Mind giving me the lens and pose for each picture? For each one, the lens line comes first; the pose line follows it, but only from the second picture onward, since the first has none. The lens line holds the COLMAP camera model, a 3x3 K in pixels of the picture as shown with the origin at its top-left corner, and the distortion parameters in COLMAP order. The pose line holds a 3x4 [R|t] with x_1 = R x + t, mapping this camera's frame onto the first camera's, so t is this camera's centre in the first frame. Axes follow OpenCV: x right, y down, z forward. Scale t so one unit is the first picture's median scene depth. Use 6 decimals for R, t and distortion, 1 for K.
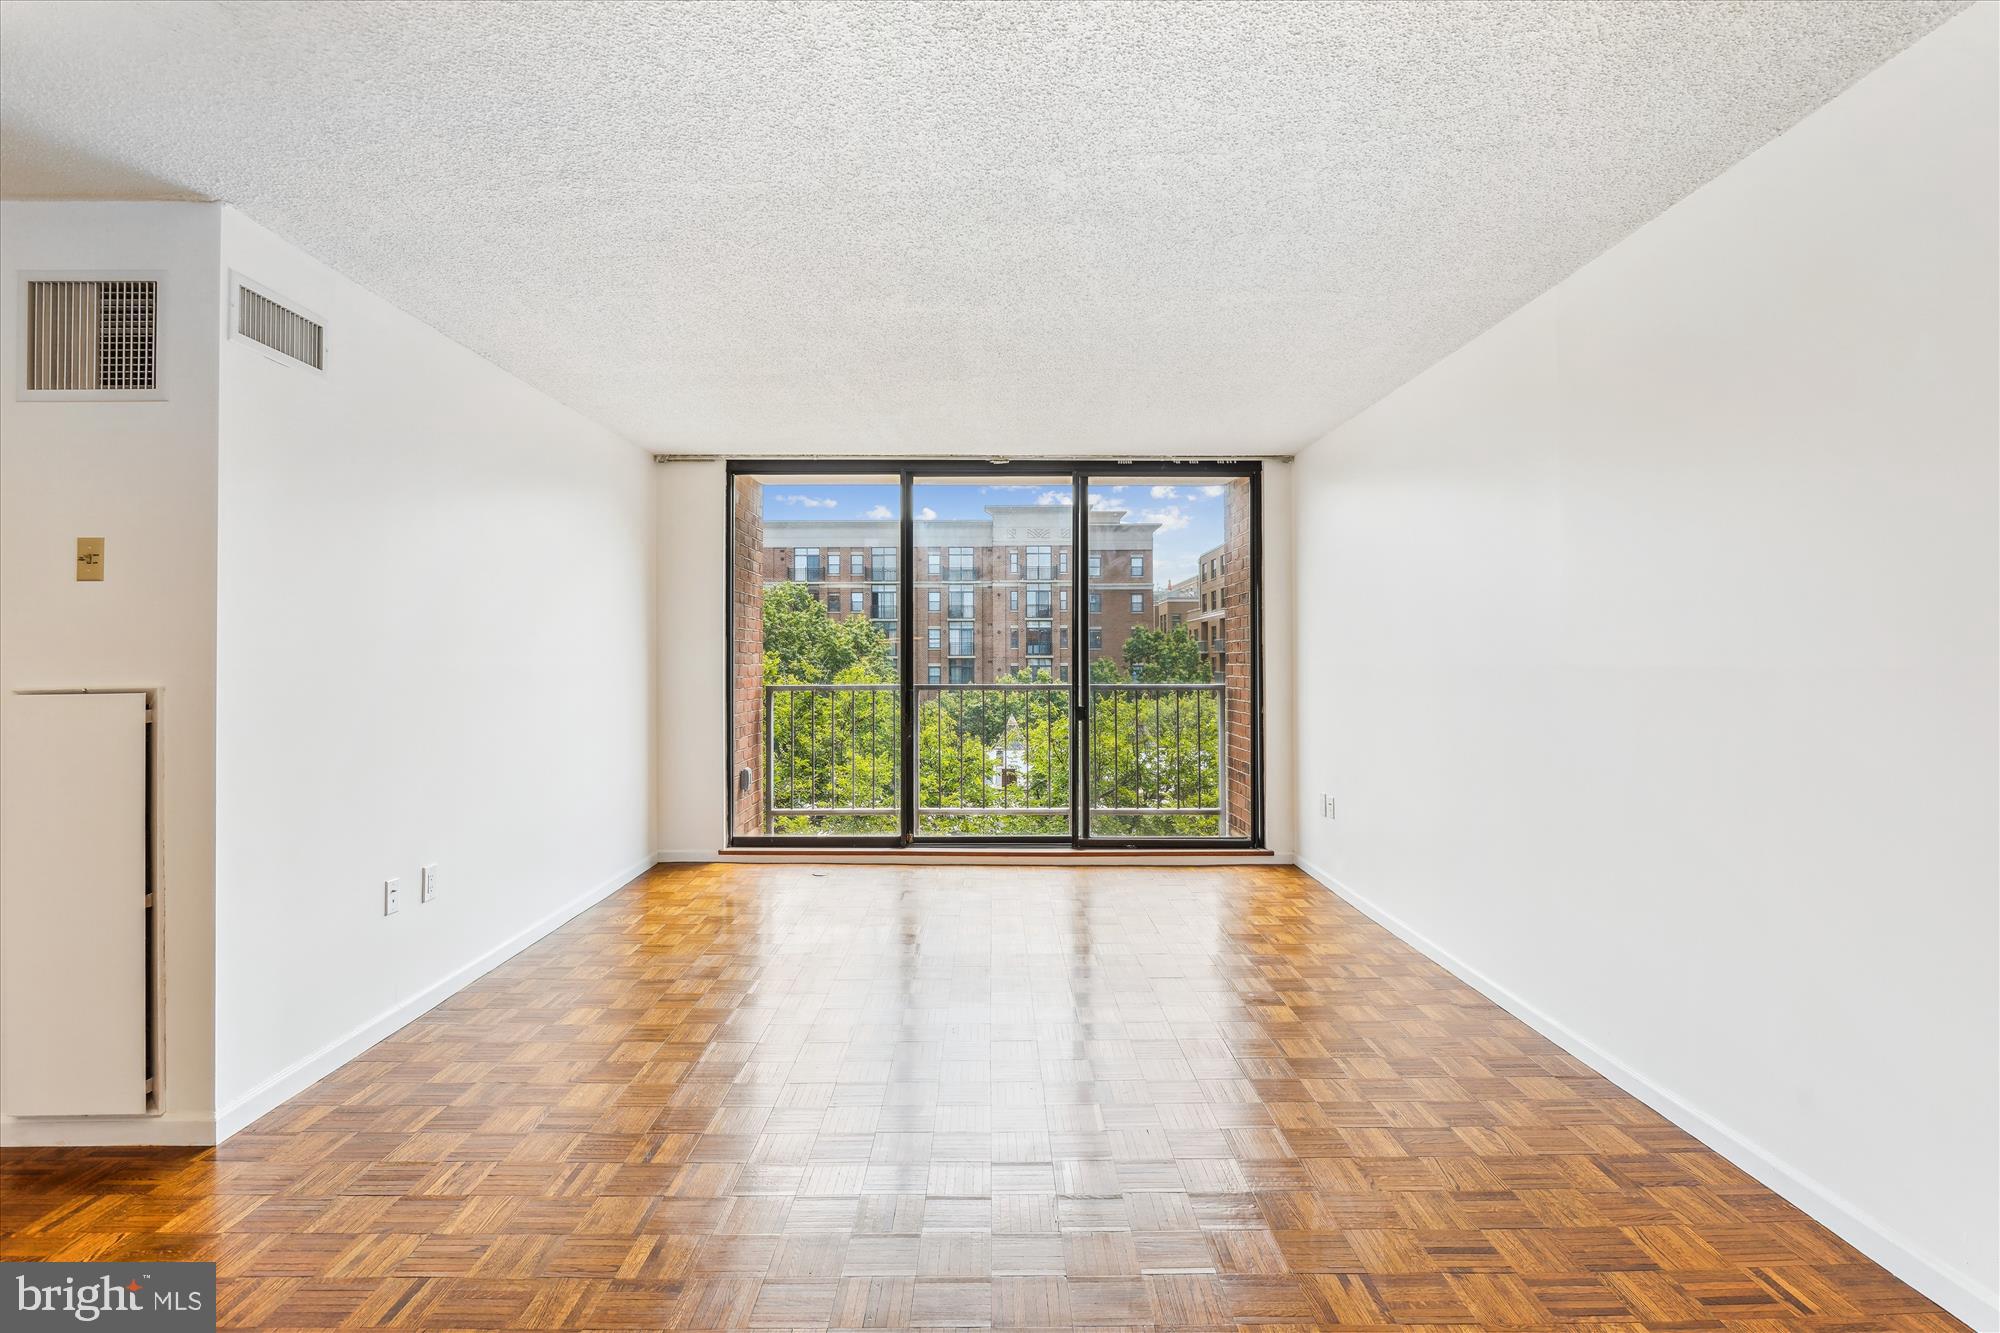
lens RADIAL K [[975.1, 0, 992.1], [0, 975.1, 641.6], [0, 0, 1]] dist [-0.006468, -0.001354]
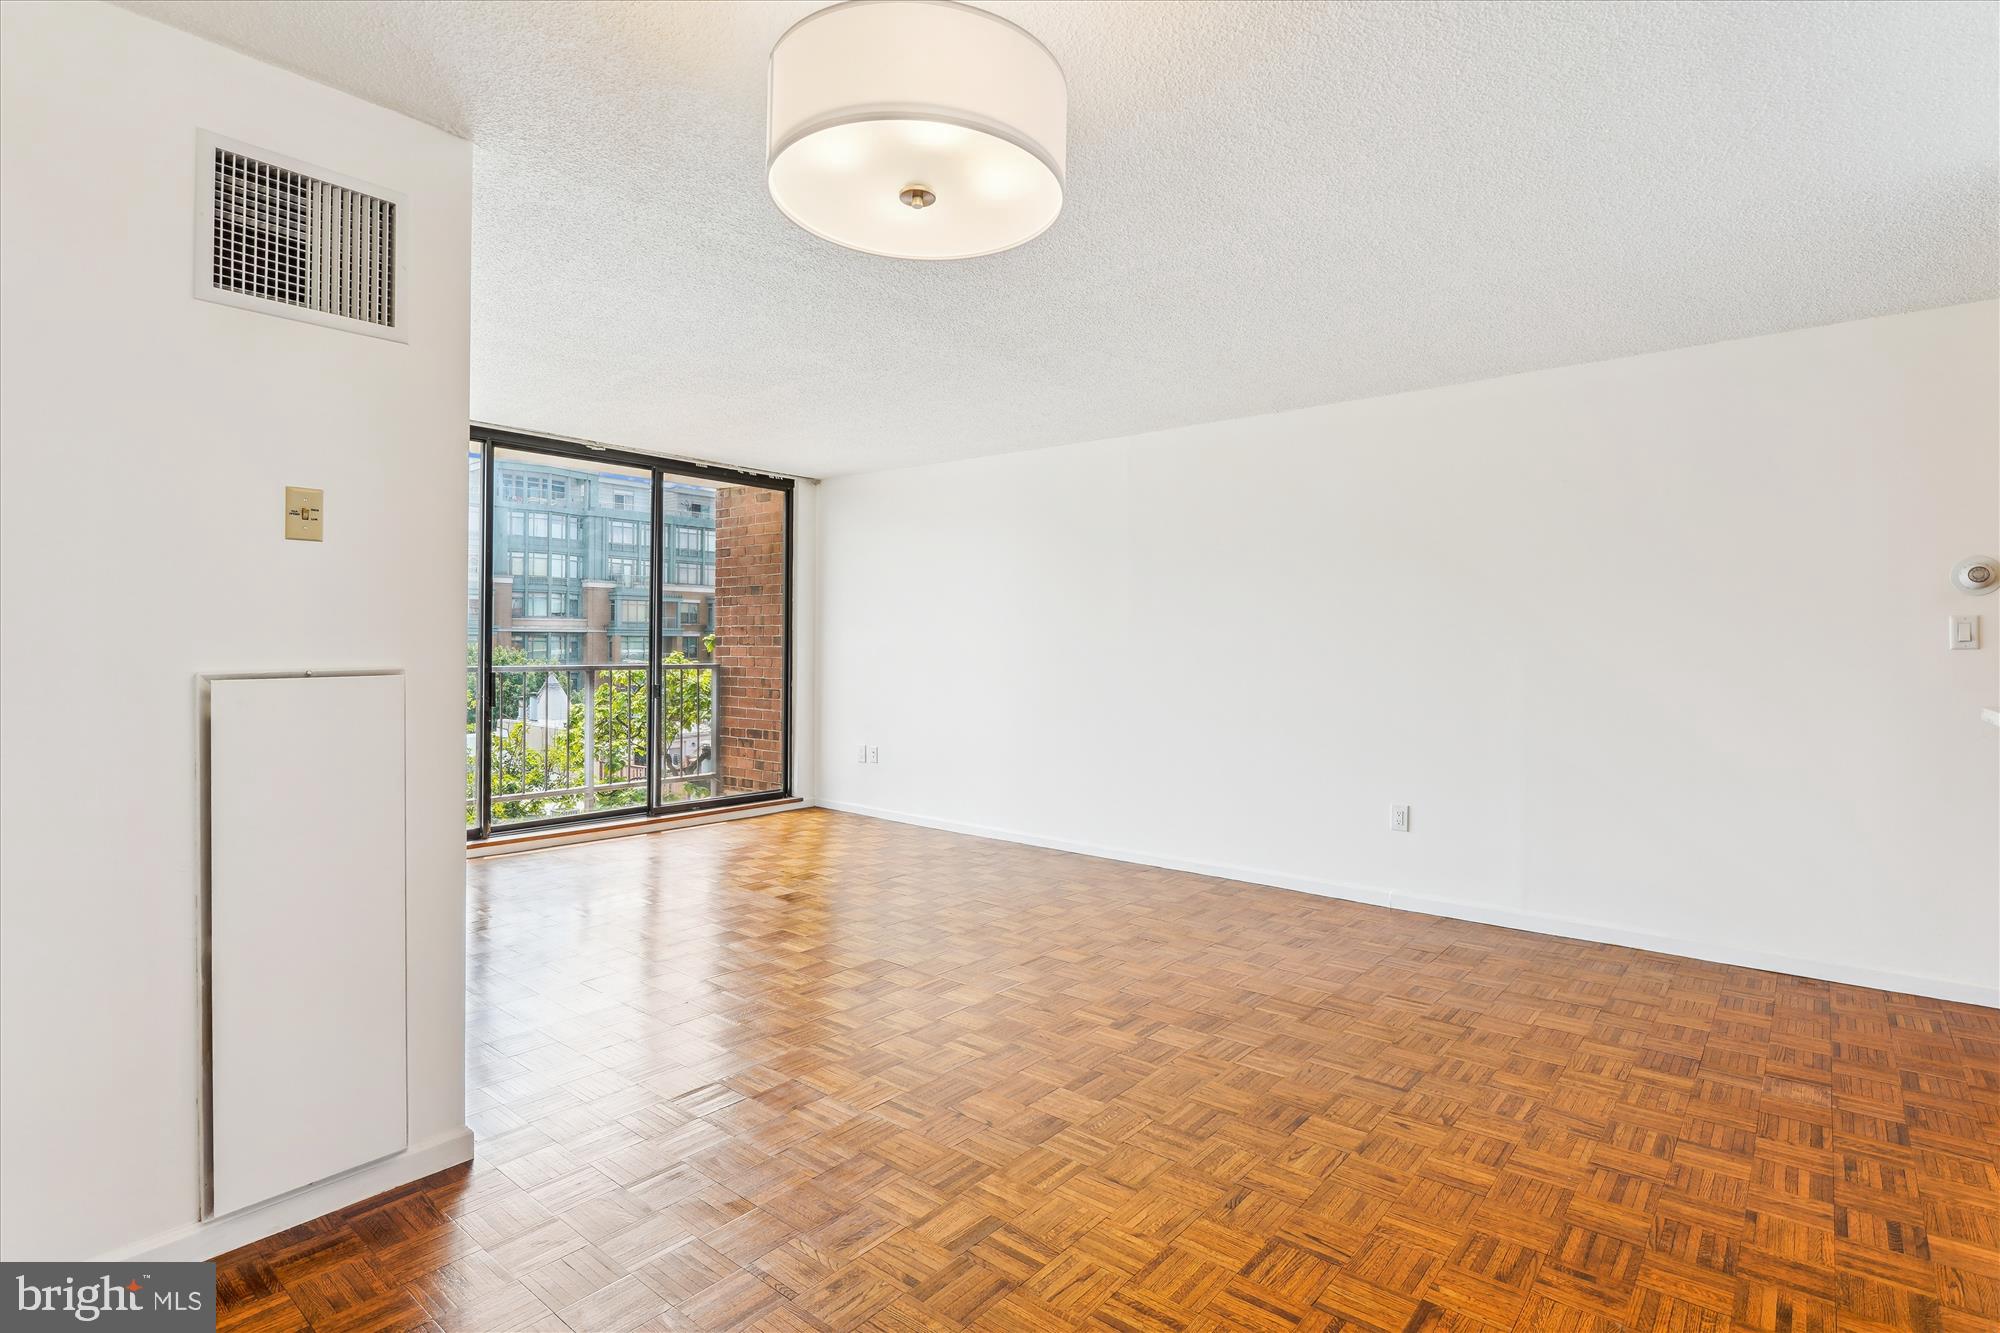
lens RADIAL K [[995.4, 0, 998.6], [0, 995.4, 633.0], [0, 0, 1]] dist [0.000434, -0.001938]
pose [[0.641094, 0.015715, 0.767301, -1.028348], [-0.023763, 0.999717, -0.000621, 0.001740], [-0.767094, -0.017835, 0.641287, 0.004413]]
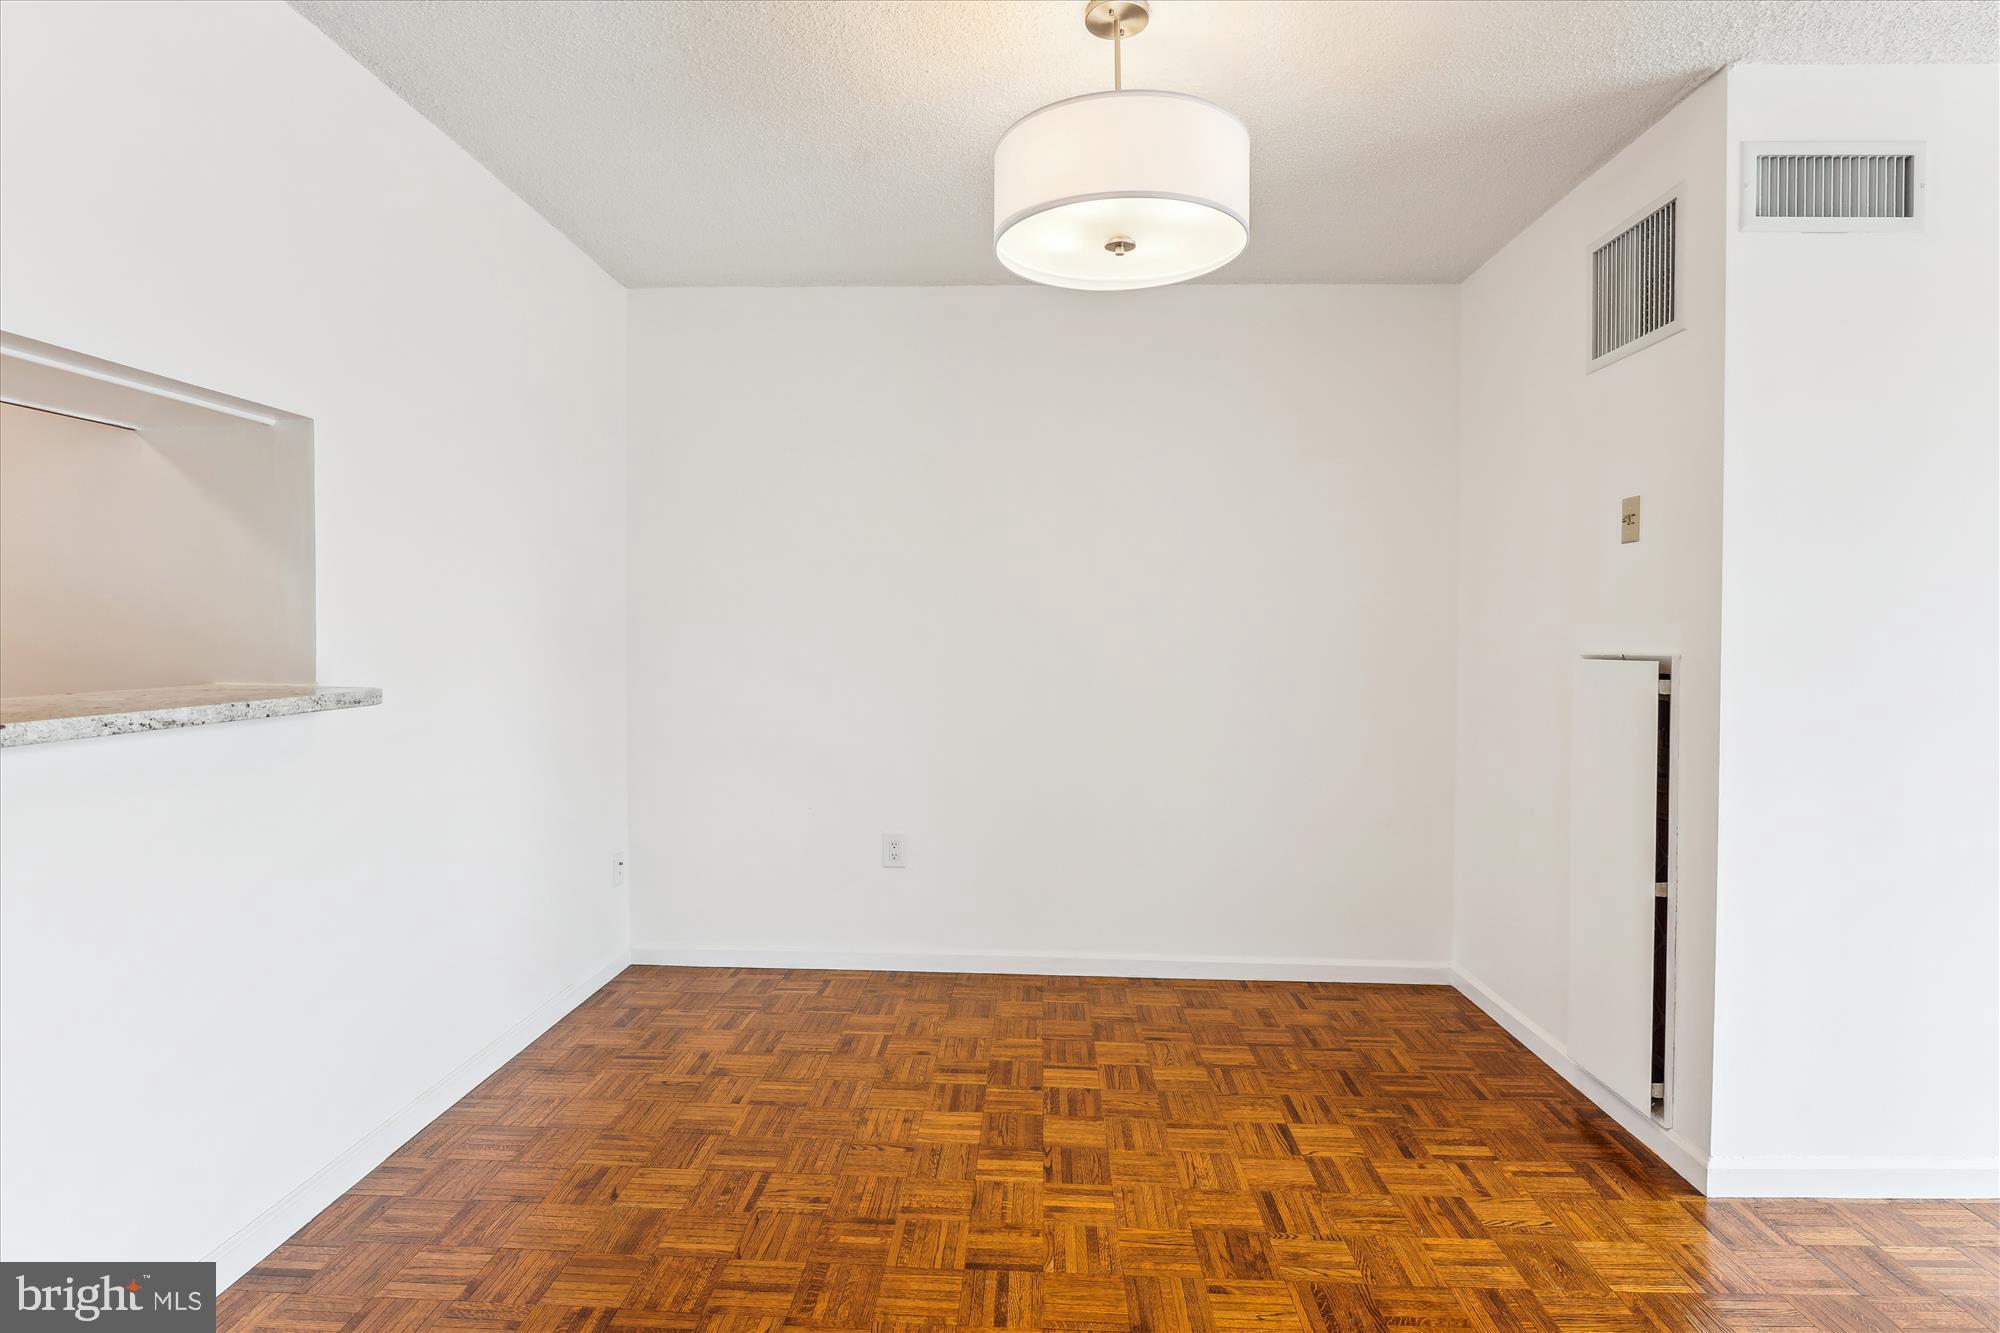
lens RADIAL K [[978.4, 0, 985.5], [0, 978.4, 648.7], [0, 0, 1]] dist [-0.015620, 0.000761]
pose [[-0.052181, 0.023190, -0.998368, 0.055078], [0.019722, 0.999559, 0.022186, 0.007320], [0.998443, -0.018532, -0.052616, 0.352205]]
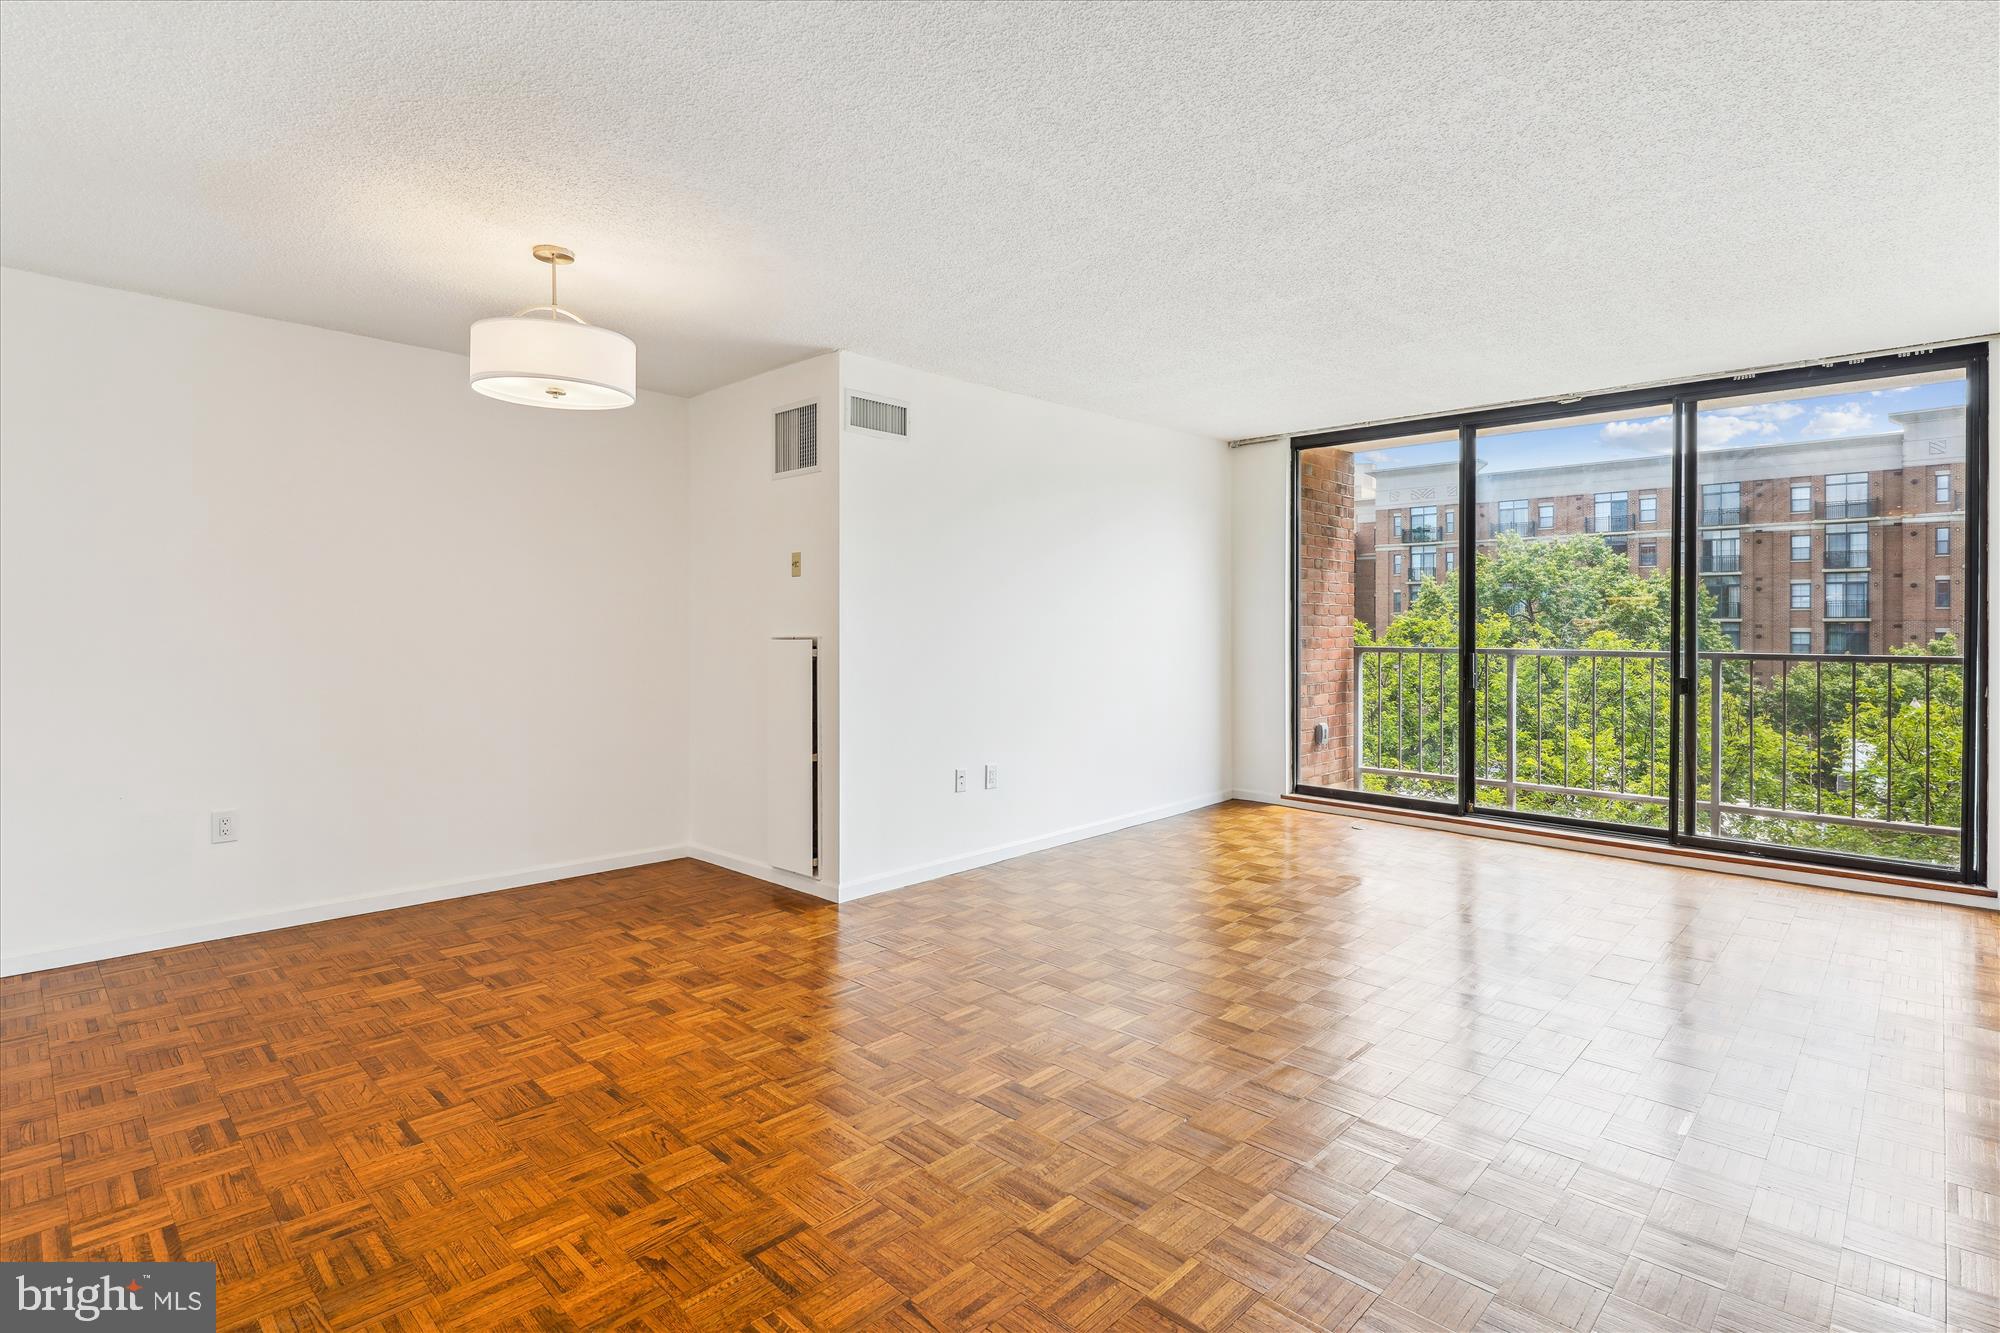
lens RADIAL K [[975.1, 0, 992.1], [0, 975.1, 641.6], [0, 0, 1]] dist [-0.006468, -0.001354]
pose [[0.715294, 0.016070, -0.698638, 0.498100], [0.010931, 0.999356, 0.034179, -0.000382], [0.698738, -0.032085, 0.714658, -0.026833]]
